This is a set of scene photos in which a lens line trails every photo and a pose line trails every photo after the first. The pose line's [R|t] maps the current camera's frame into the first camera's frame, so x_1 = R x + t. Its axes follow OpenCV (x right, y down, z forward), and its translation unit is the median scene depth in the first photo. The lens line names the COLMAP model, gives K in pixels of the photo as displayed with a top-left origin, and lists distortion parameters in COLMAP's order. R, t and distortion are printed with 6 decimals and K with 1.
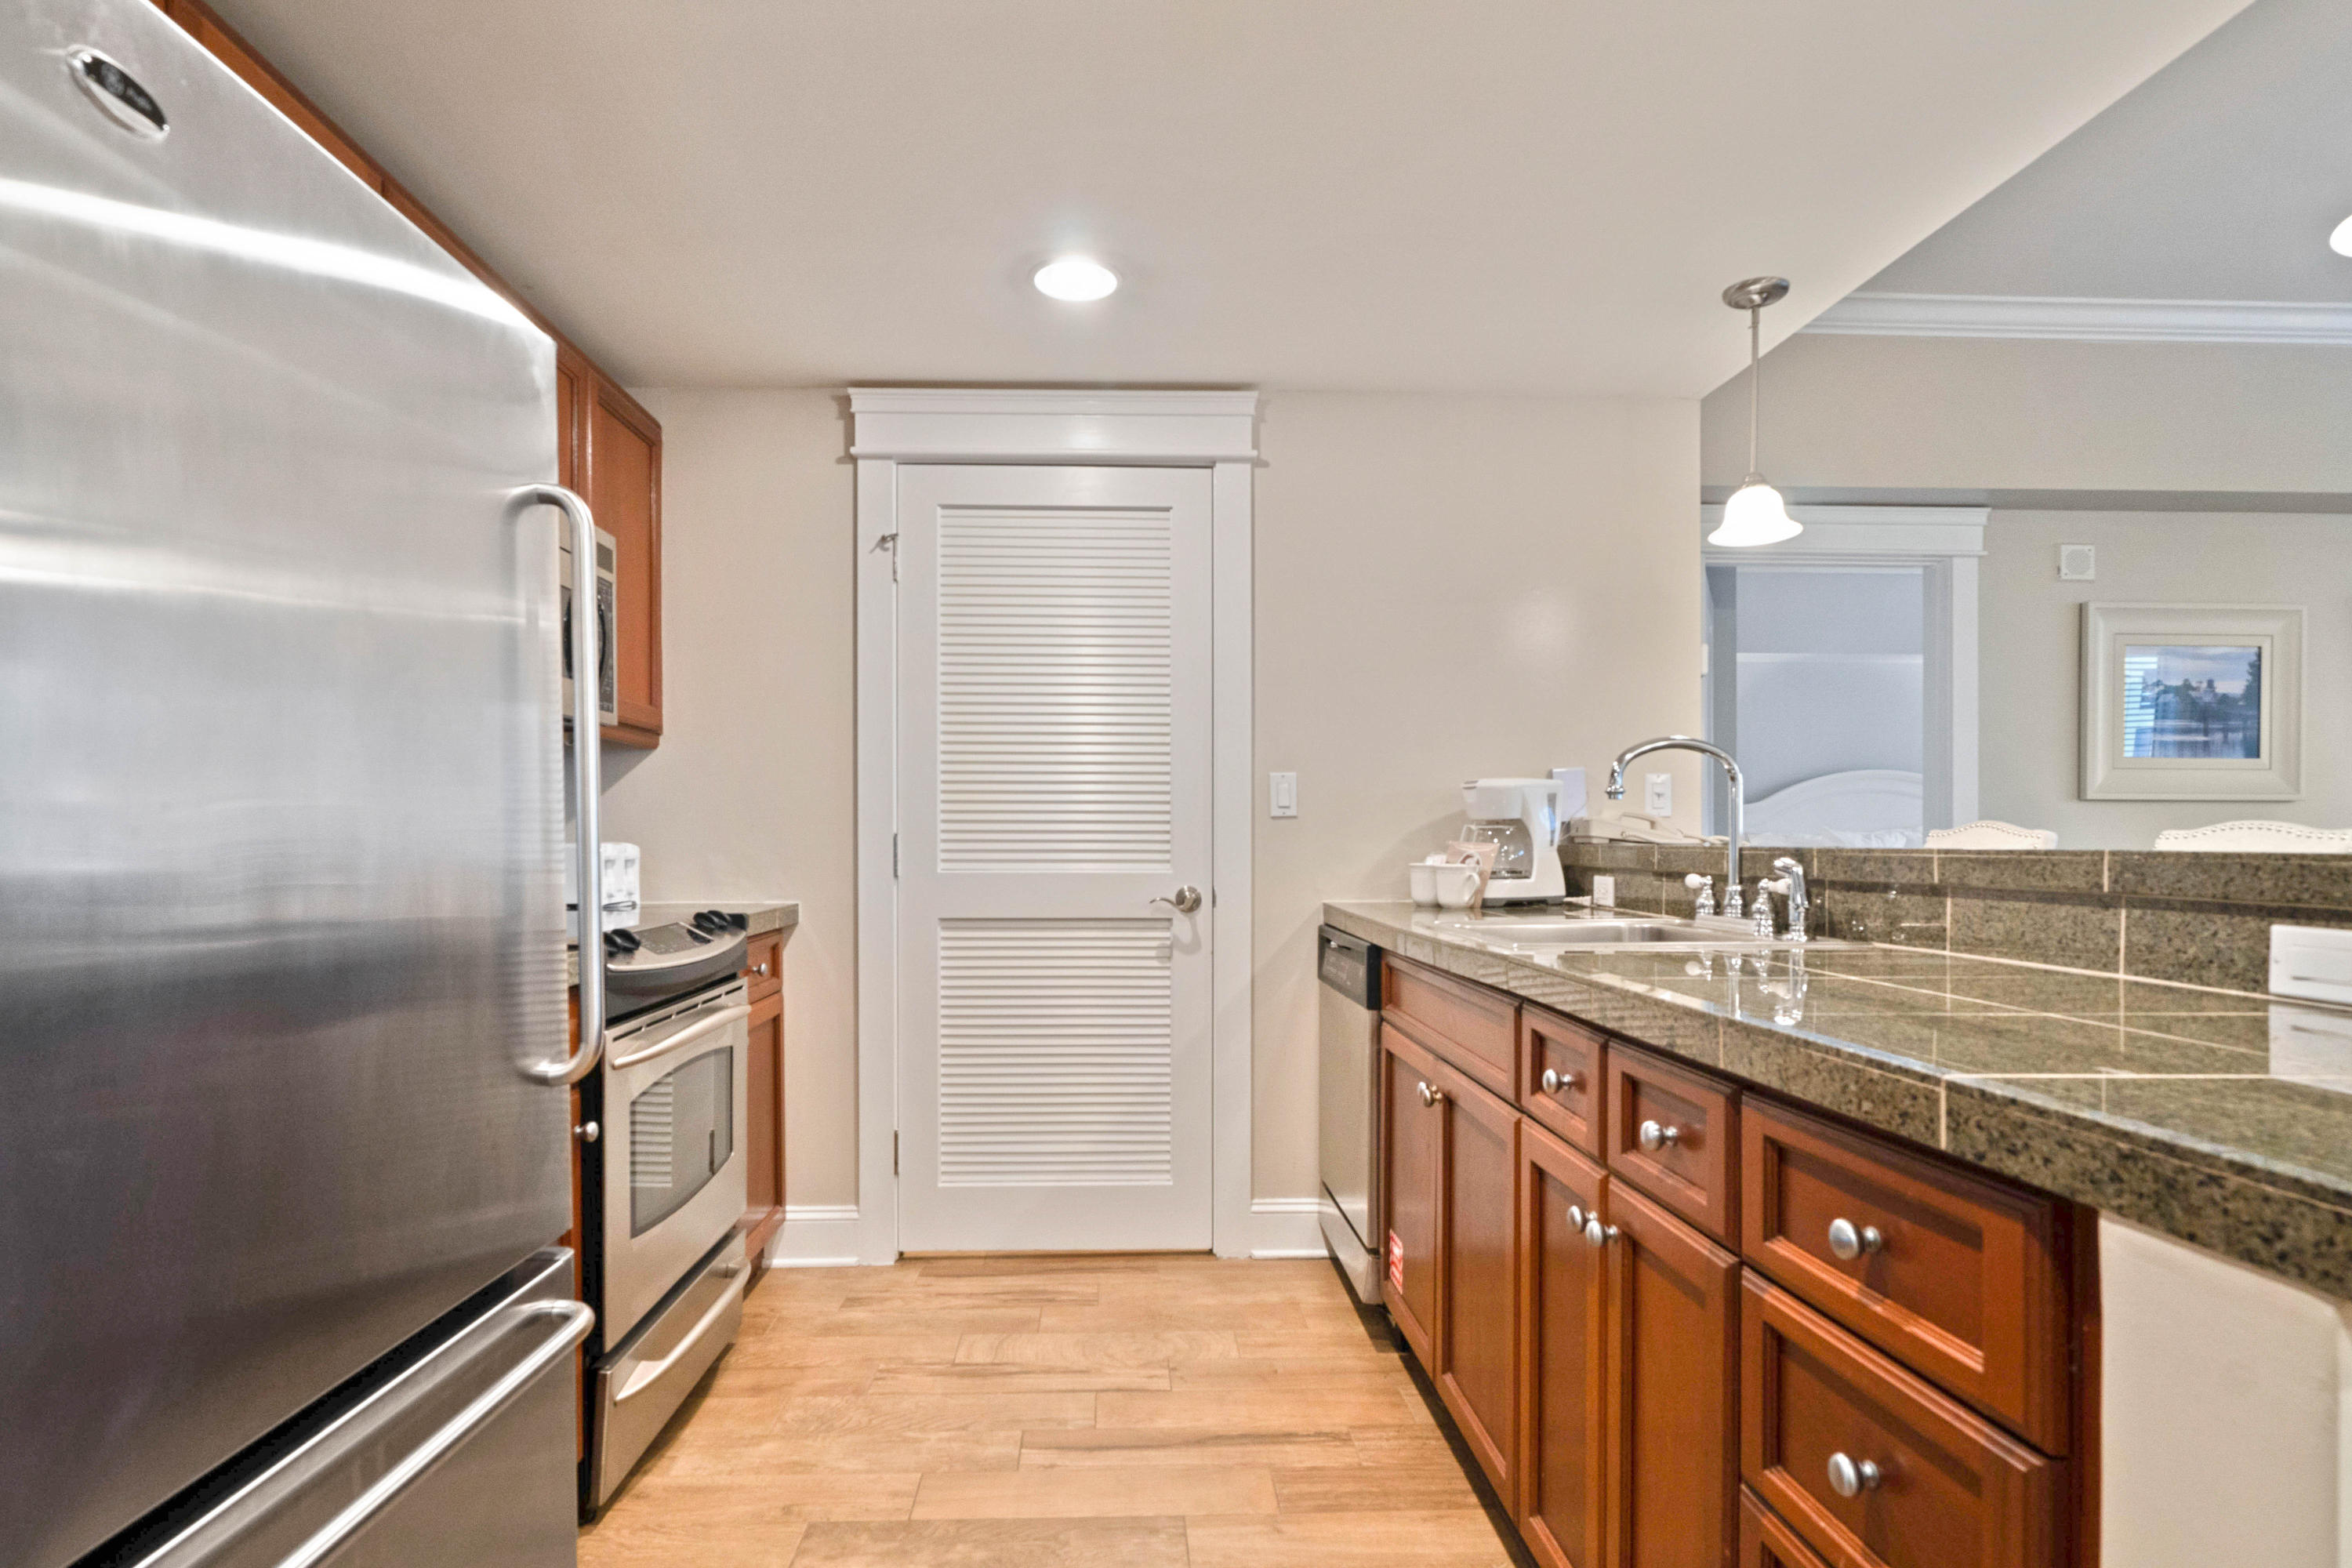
lens RADIAL K [[1256.0, 0, 1166.4], [0, 1256.0, 852.5], [0, 0, 1]] dist [-0.007742, 0.002287]
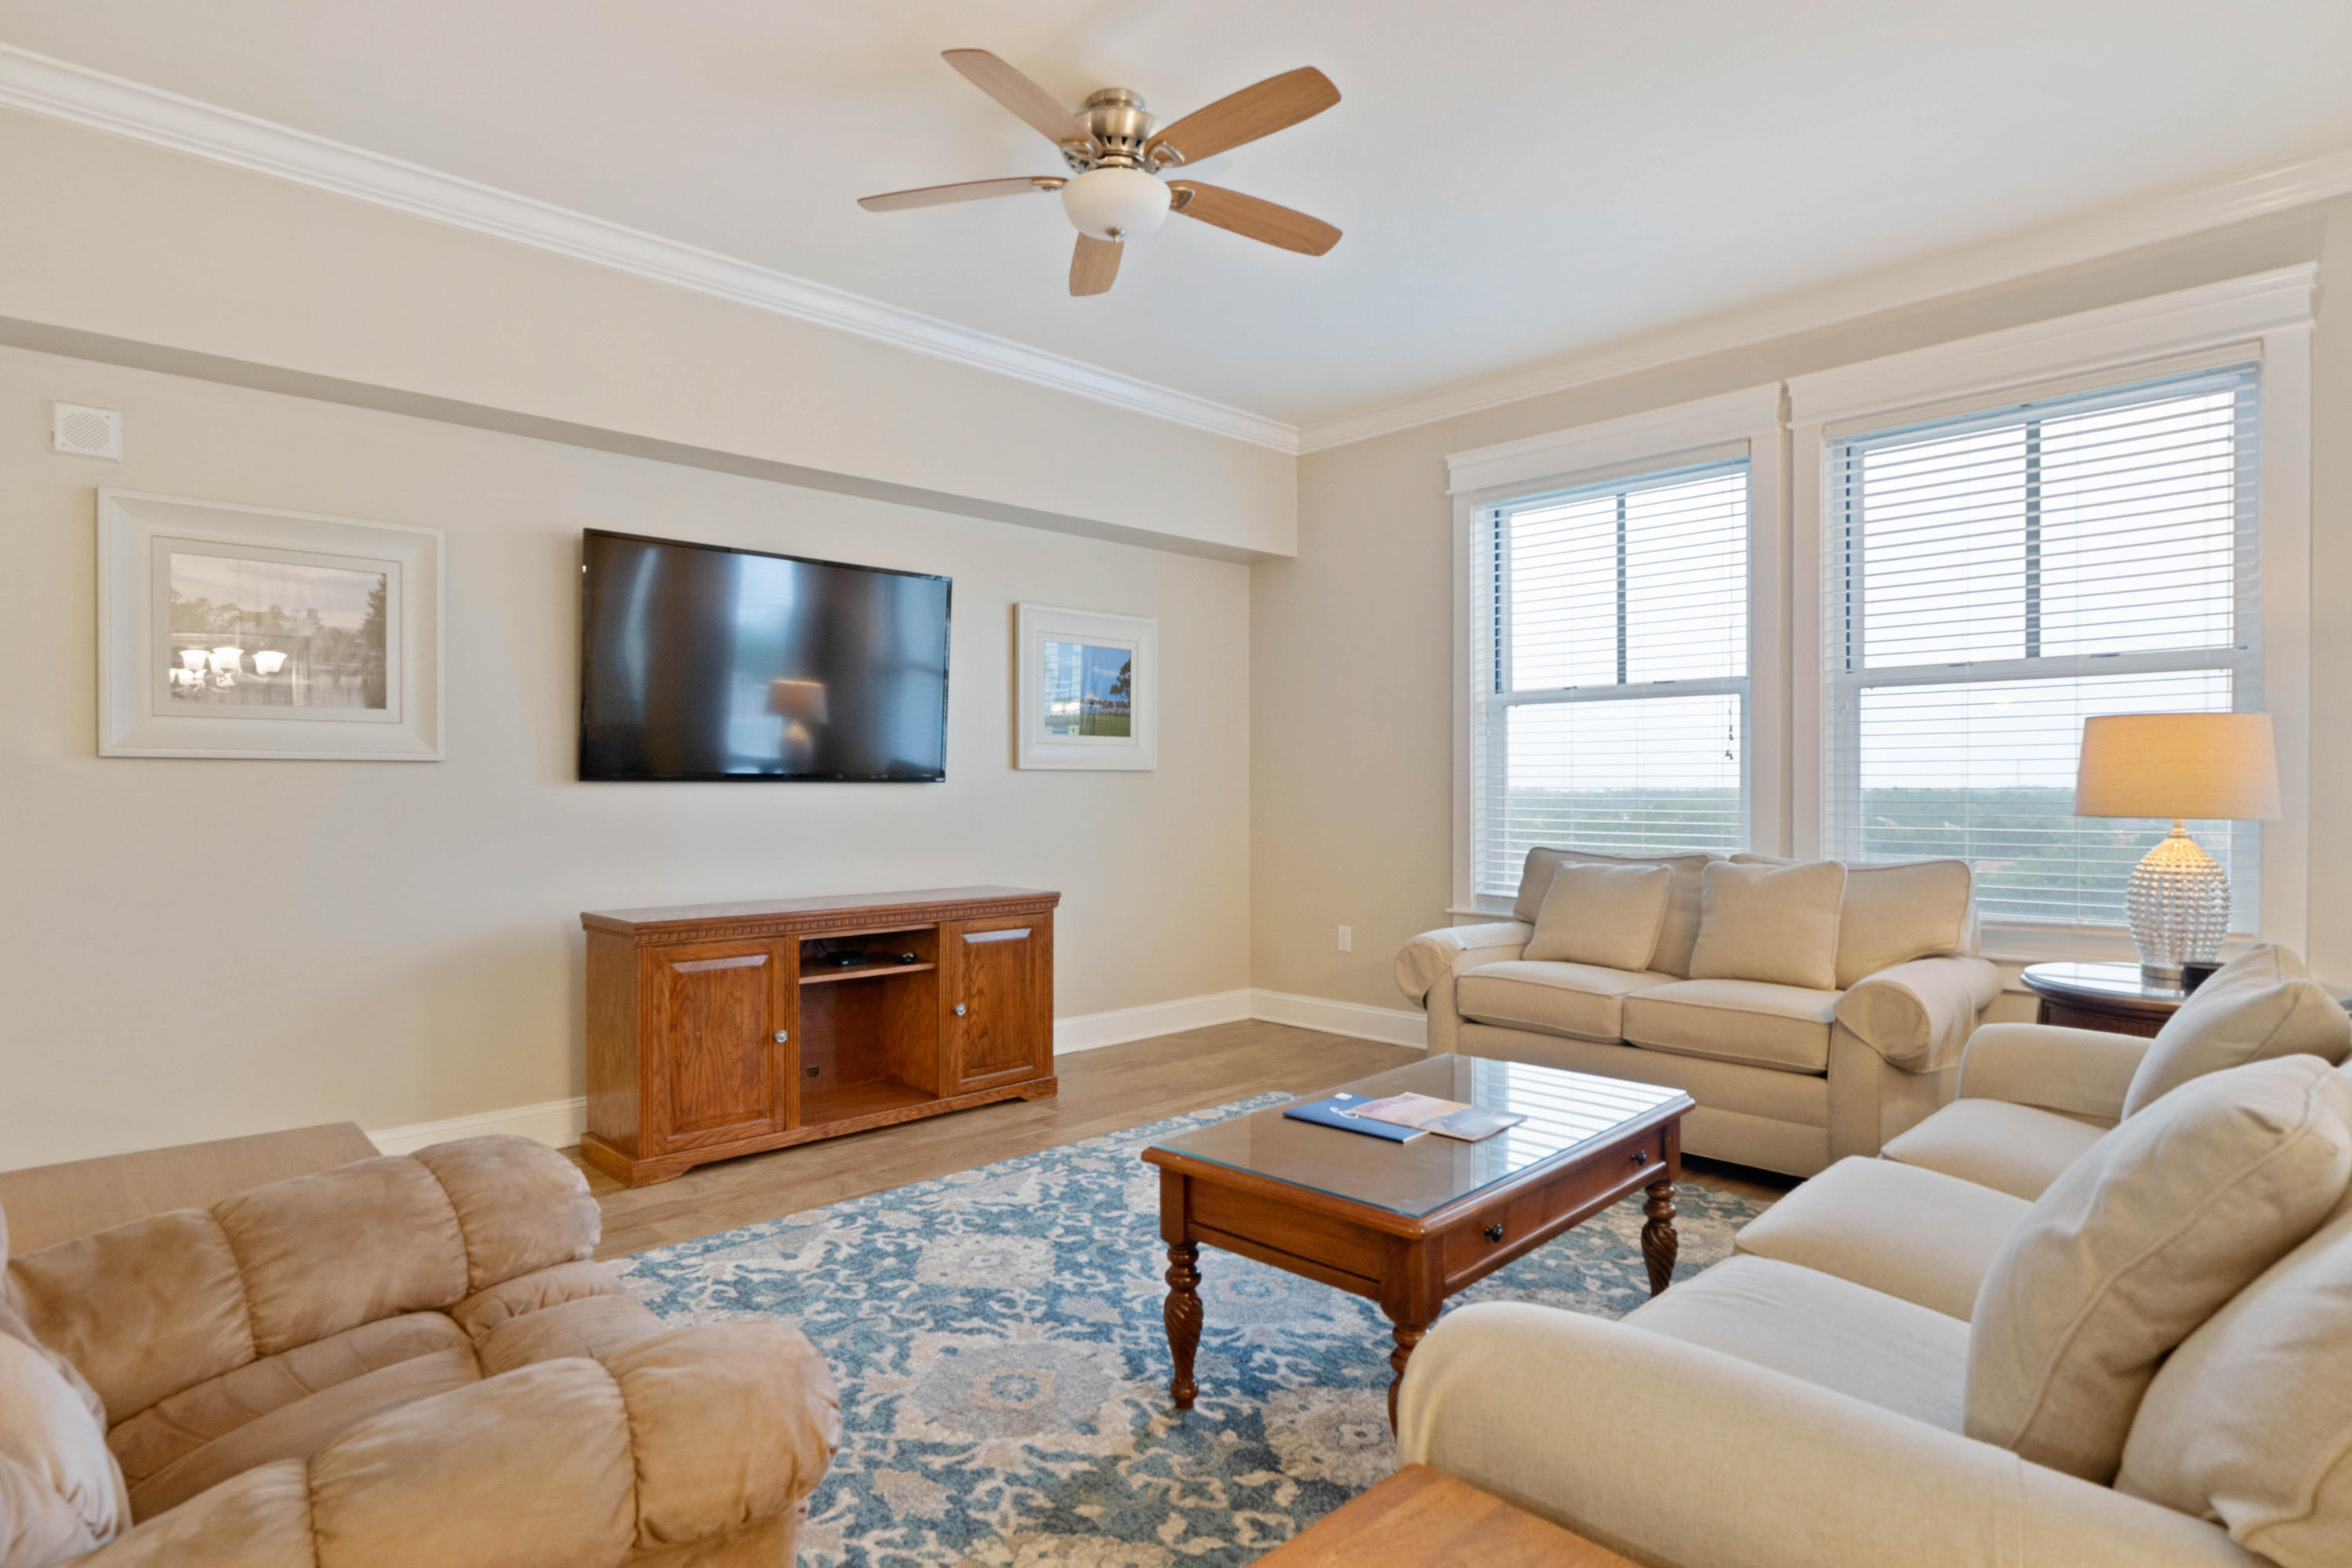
lens RADIAL K [[1256.0, 0, 1159.7], [0, 1256.0, 793.1], [0, 0, 1]] dist [-0.007742, 0.002287]
pose [[0.750091, -0.005860, 0.661309, 0.999941], [0.013001, 0.999898, -0.005887, -0.012171], [-0.661207, 0.013014, 0.750090, 0.060949]]
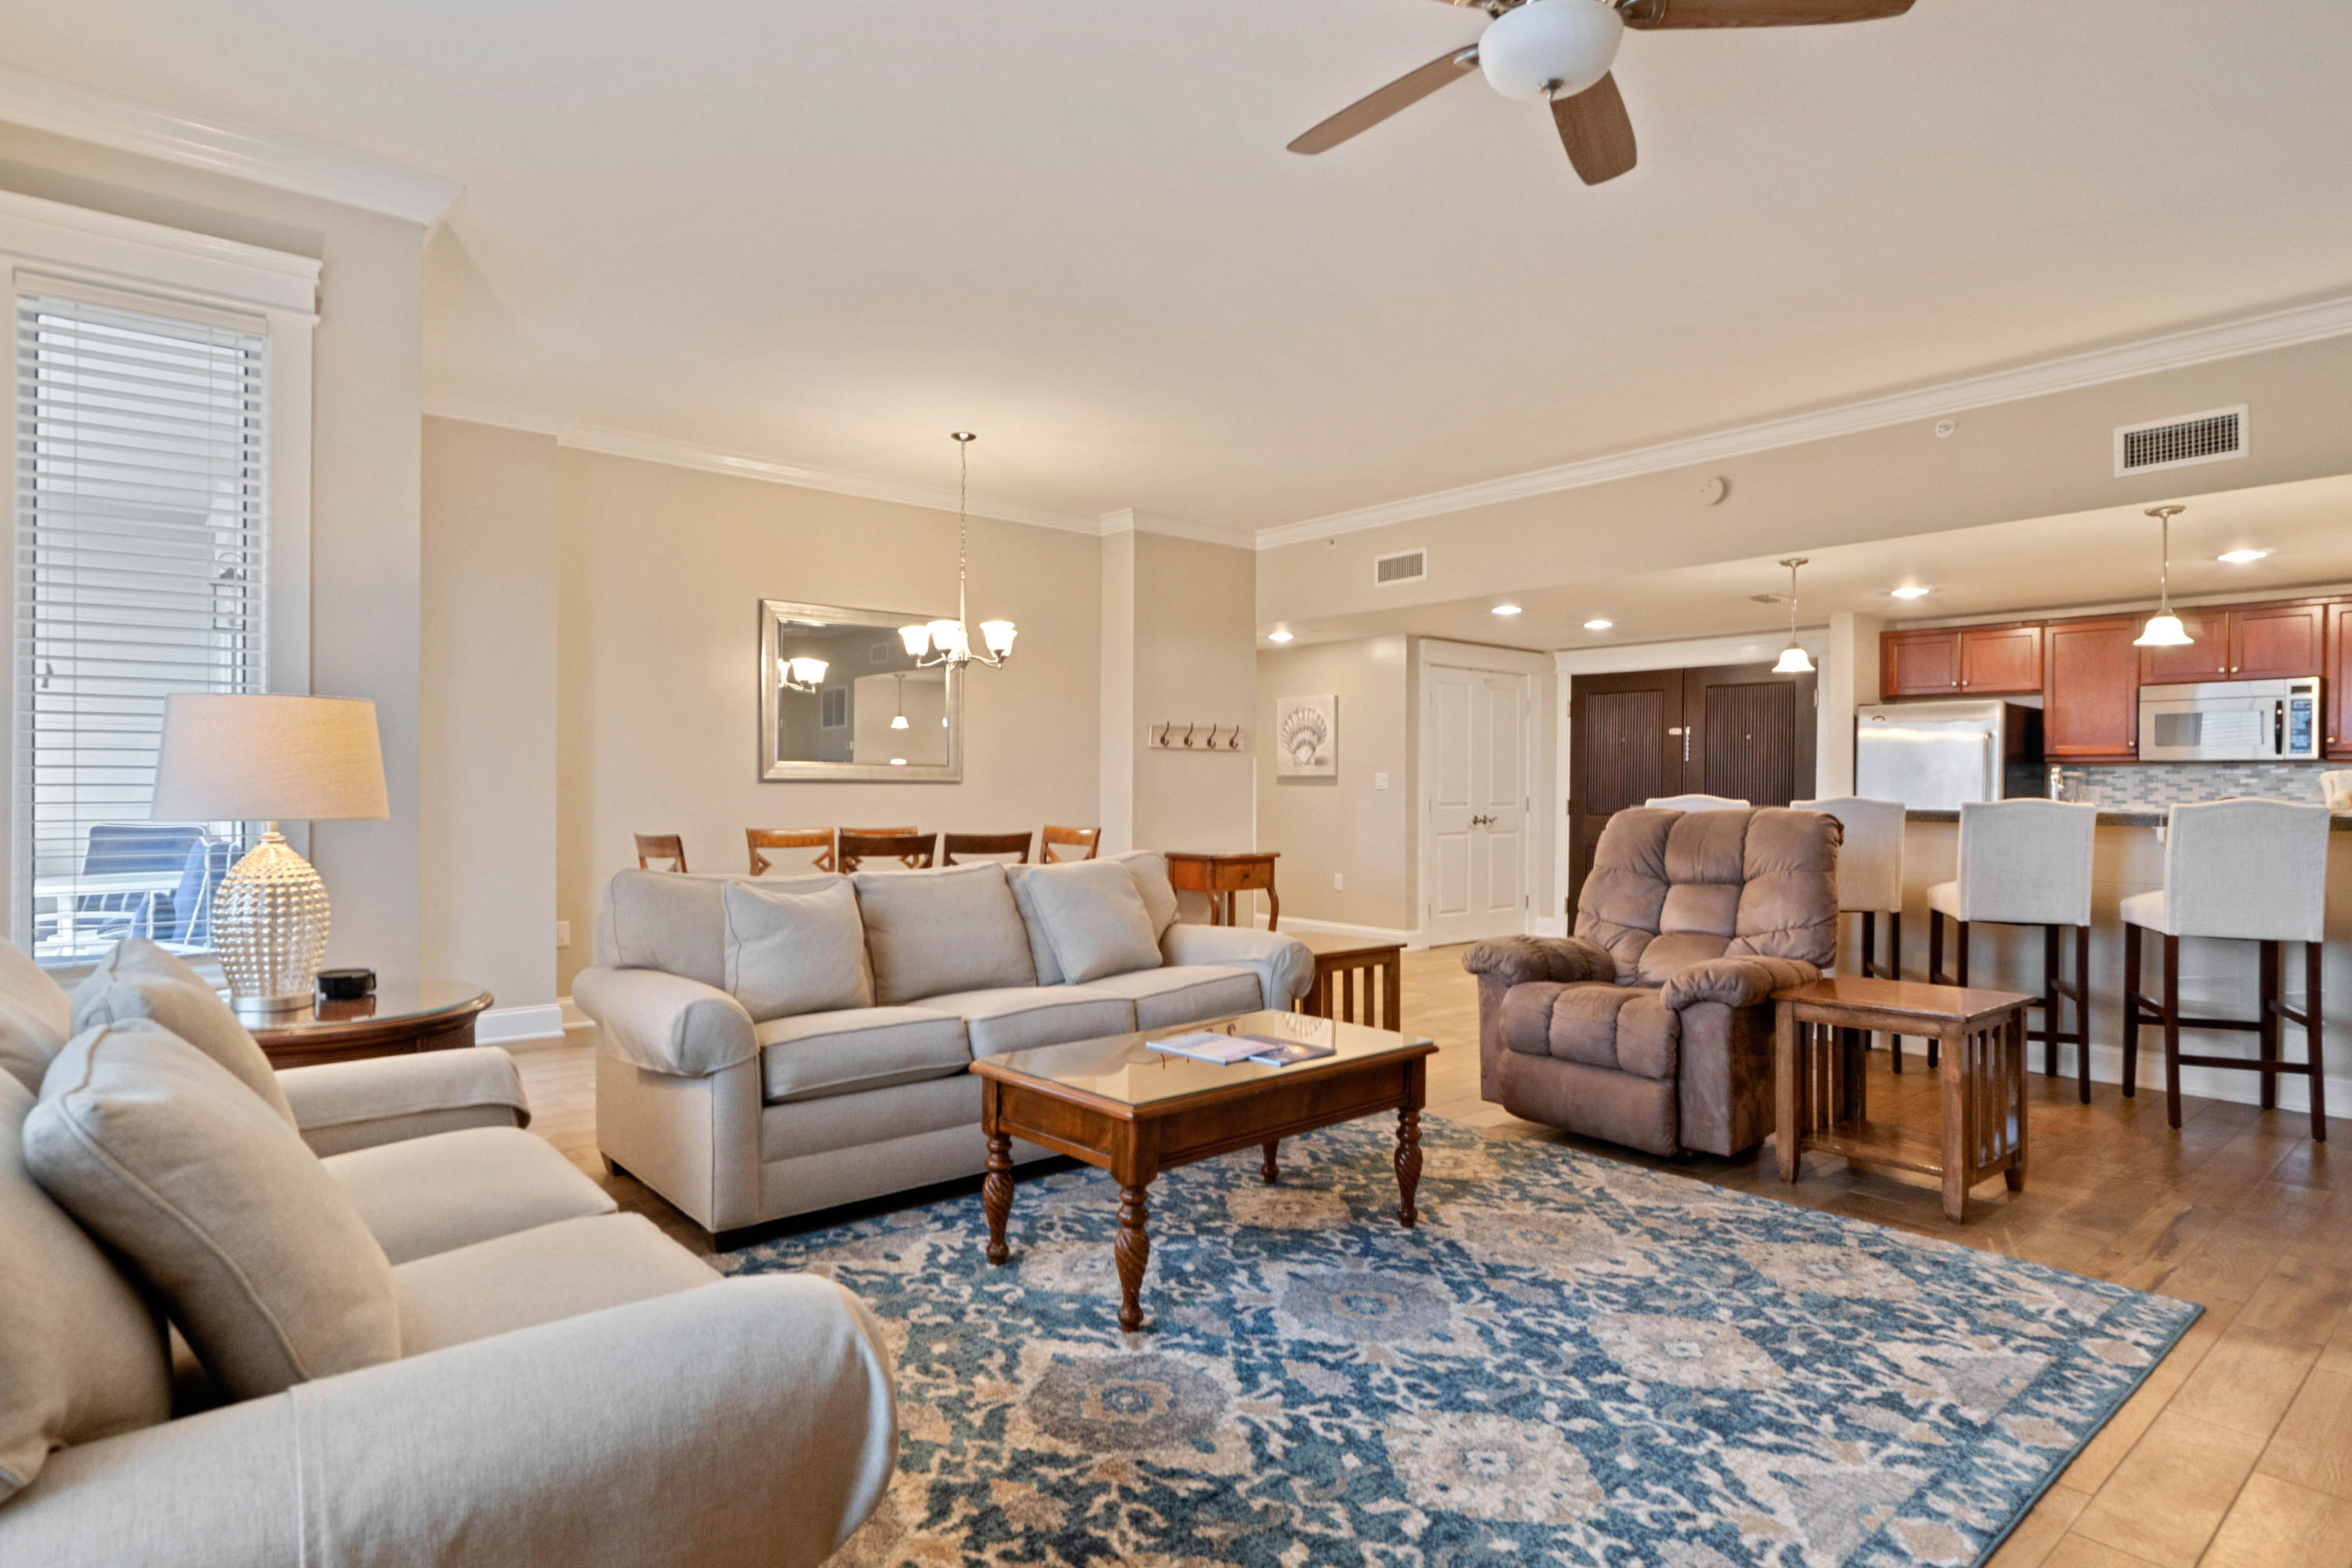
lens RADIAL K [[1256.0, 0, 1155.6], [0, 1256.0, 776.7], [0, 0, 1]] dist [-0.007742, 0.002287]
pose [[-0.791678, -0.012826, -0.610803, 2.298098], [-0.018310, 0.999829, 0.002737, -0.028320], [0.610664, 0.013350, -0.791778, 1.296645]]
